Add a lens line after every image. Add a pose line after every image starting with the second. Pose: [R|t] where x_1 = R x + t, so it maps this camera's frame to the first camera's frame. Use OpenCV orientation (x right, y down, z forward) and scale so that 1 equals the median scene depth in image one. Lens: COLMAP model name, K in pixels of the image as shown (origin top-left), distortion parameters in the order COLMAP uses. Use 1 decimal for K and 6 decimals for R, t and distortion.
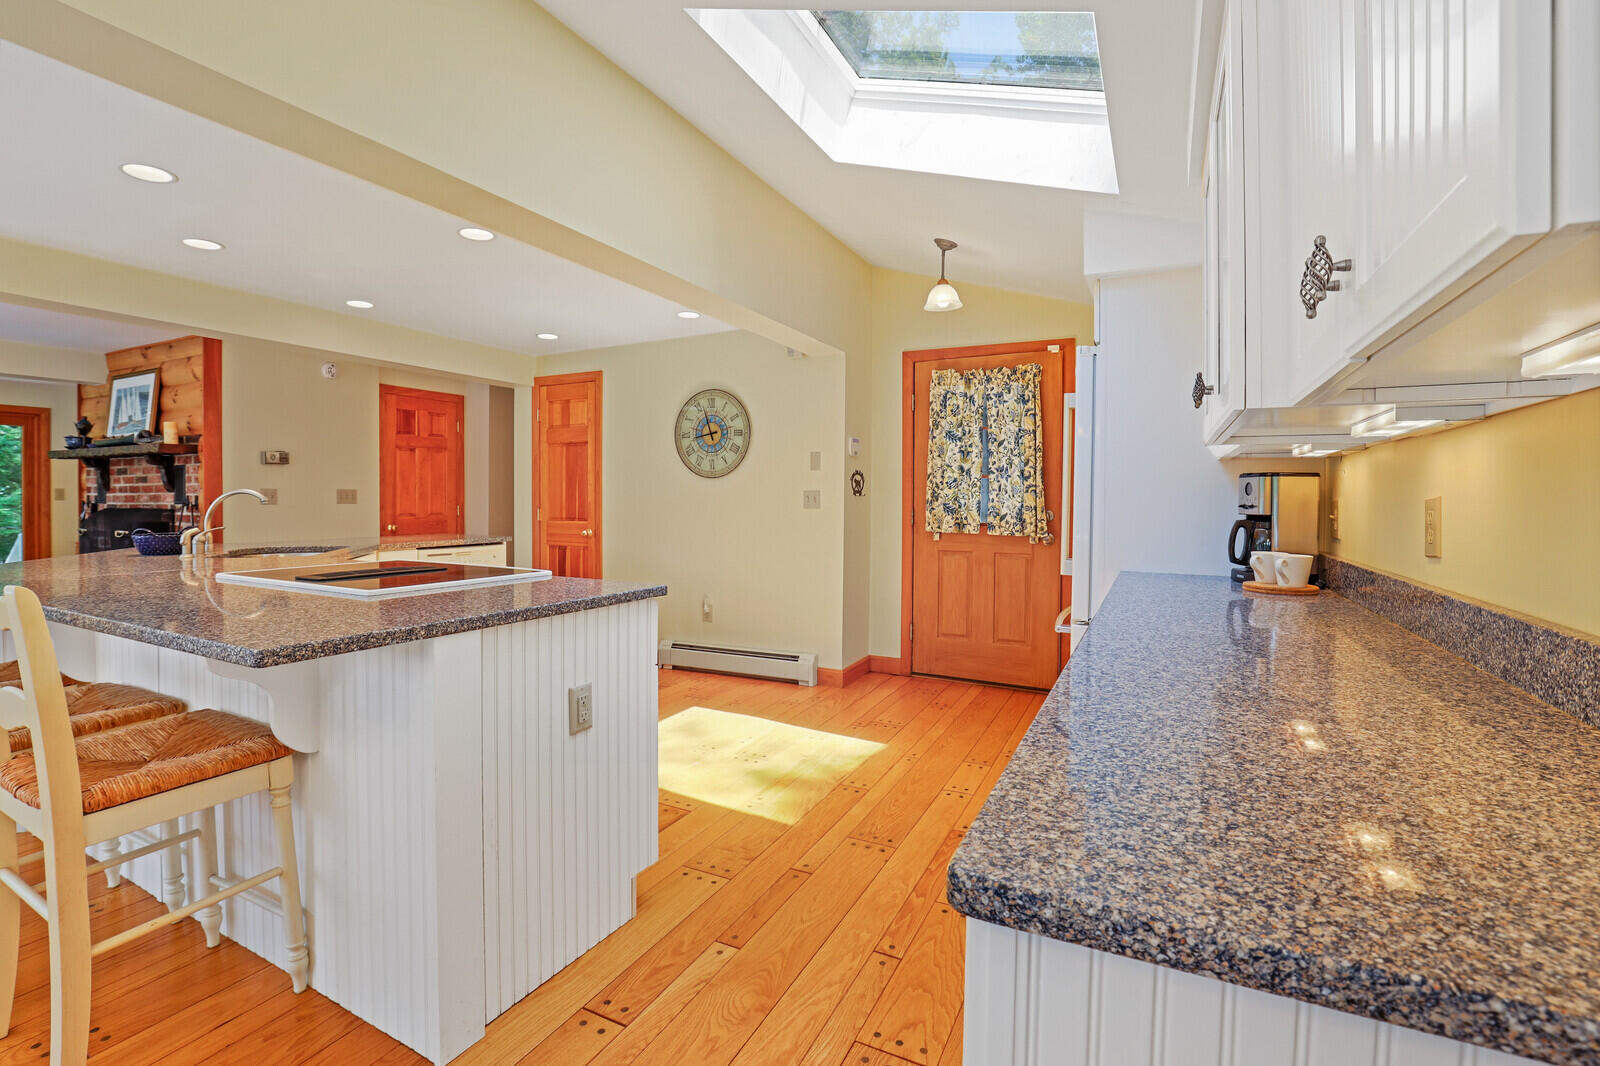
lens RADIAL K [[726.4, 0, 781.1], [0, 726.4, 508.9], [0, 0, 1]] dist [-0.032385, 0.001256]
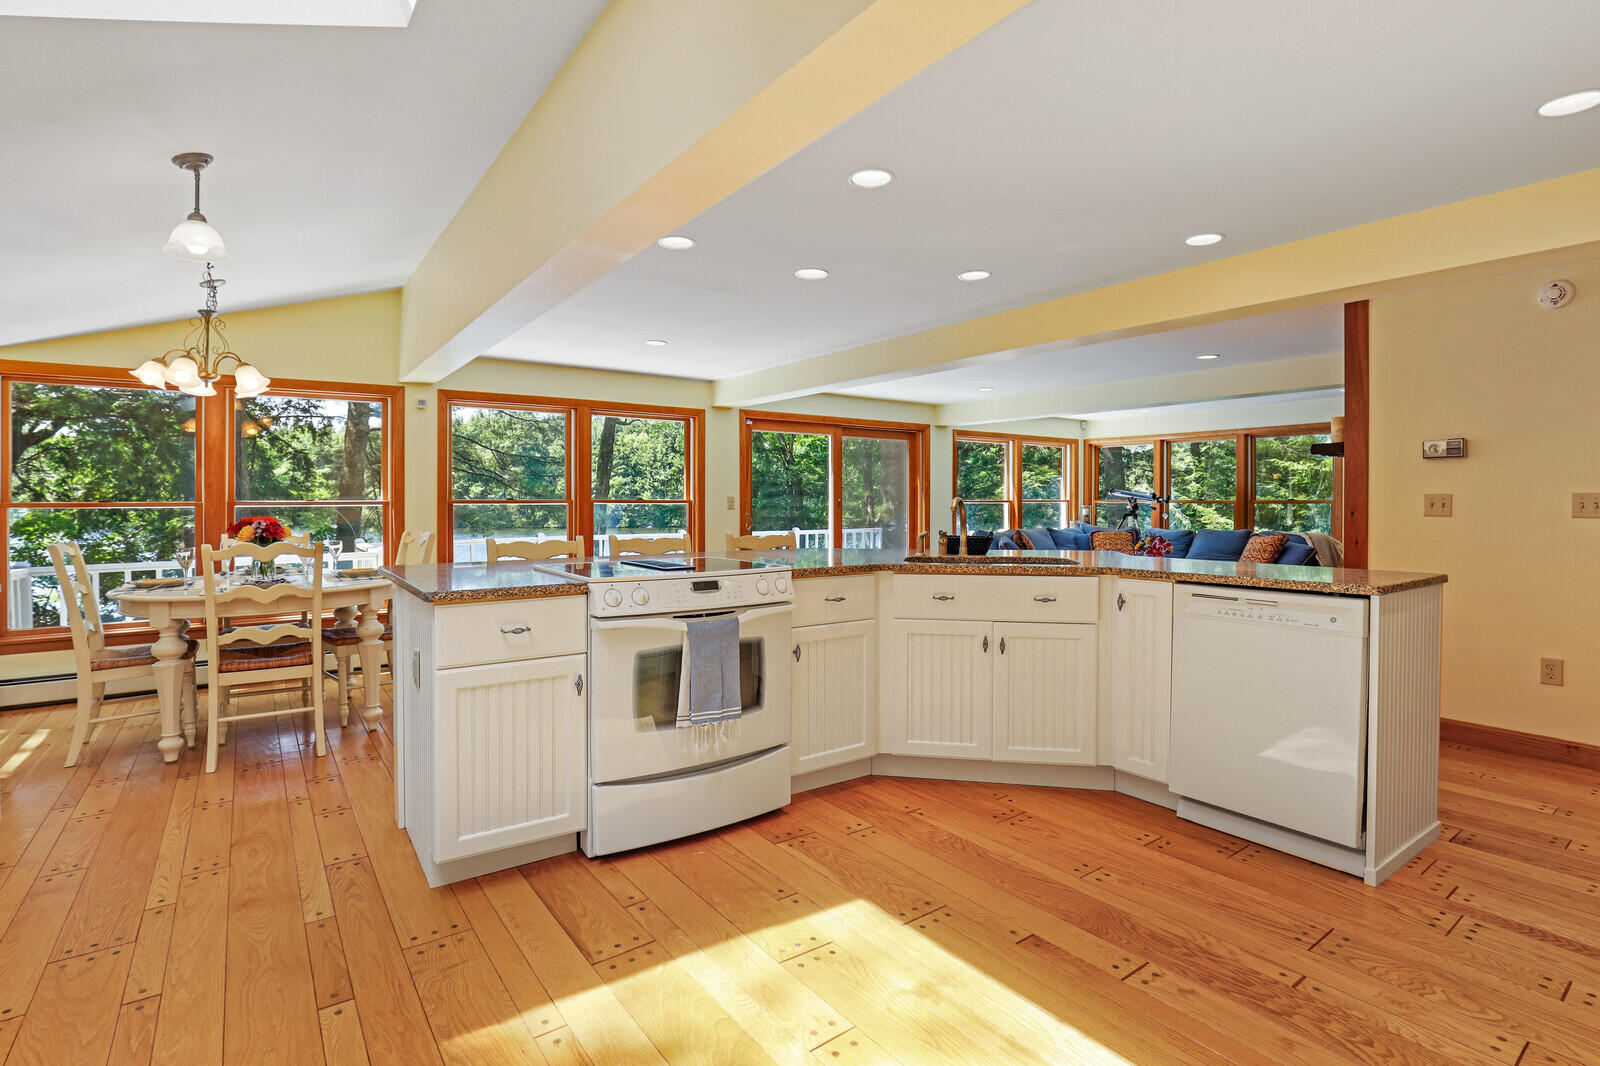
lens RADIAL K [[768.7, 0, 796.6], [0, 768.7, 479.6], [0, 0, 1]] dist [-0.016263, -0.000669]
pose [[-0.445831, -0.024385, -0.894785, 0.291079], [-0.019666, 0.999654, -0.017444, -0.021198], [0.894901, 0.009820, -0.446156, 0.968352]]
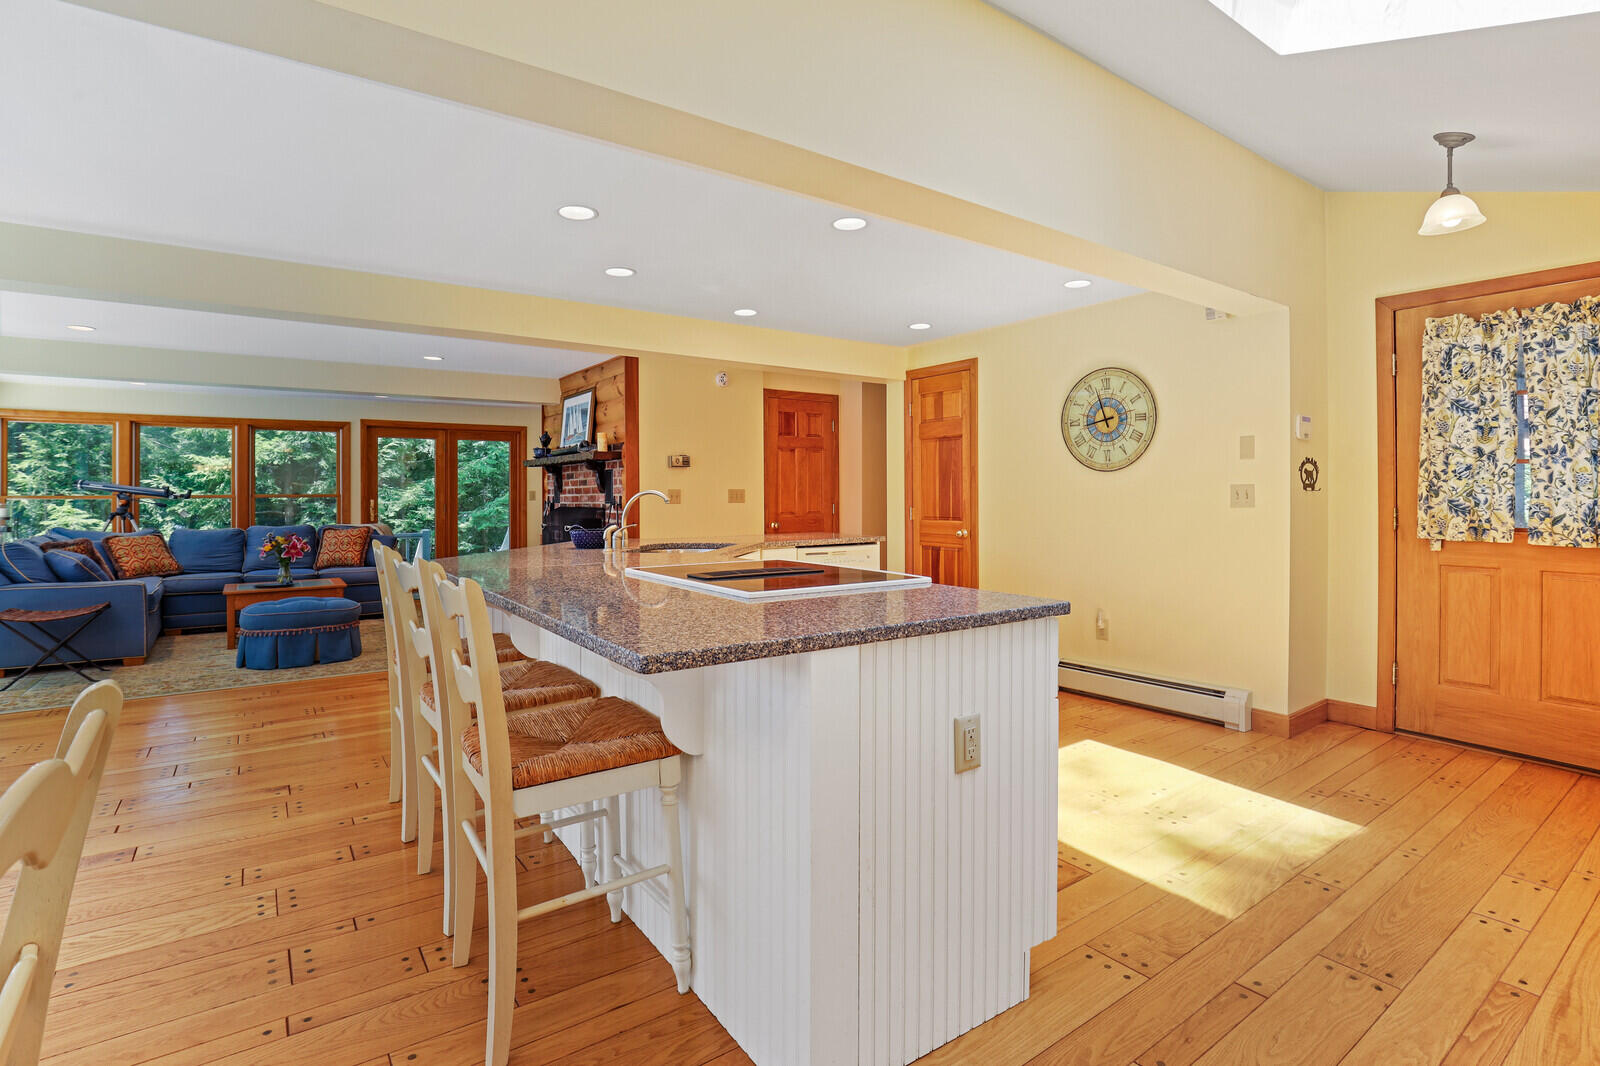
lens RADIAL K [[765.9, 0, 788.5], [0, 765.9, 495.2], [0, 0, 1]] dist [-0.023308, 0.000281]
pose [[0.887481, -0.007250, -0.460788, -0.018915], [-0.000044, 0.999875, -0.015817, -0.000739], [0.460845, 0.014058, 0.887369, 0.039776]]
